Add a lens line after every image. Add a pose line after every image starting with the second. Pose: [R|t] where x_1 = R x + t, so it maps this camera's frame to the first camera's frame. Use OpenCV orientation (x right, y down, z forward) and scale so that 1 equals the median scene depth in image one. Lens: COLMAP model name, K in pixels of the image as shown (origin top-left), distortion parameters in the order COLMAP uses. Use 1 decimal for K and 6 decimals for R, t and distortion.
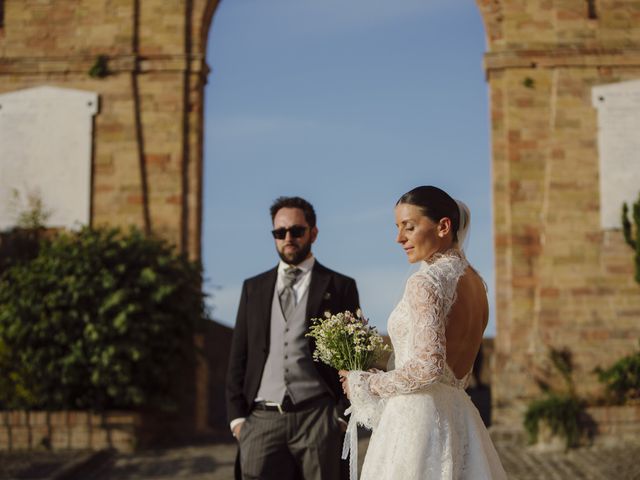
lens RADIAL K [[2024.0, 0, 320.0], [0, 2024.0, 240.0], [0, 0, 1]] dist [0.012803, -2.561039]
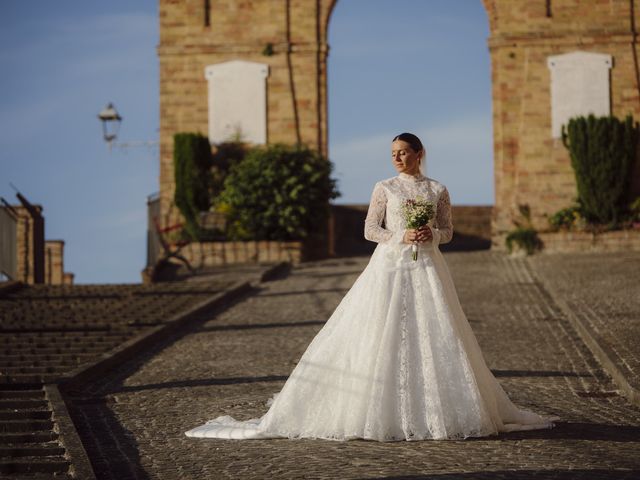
lens RADIAL K [[2024.0, 0, 320.0], [0, 2024.0, 240.0], [0, 0, 1]] dist [0.012803, -2.561039]
pose [[0.999363, -0.017017, -0.031354, -0.012109], [0.018898, 0.997977, 0.060698, -0.027124], [0.030257, -0.061252, 0.997664, -0.779822]]
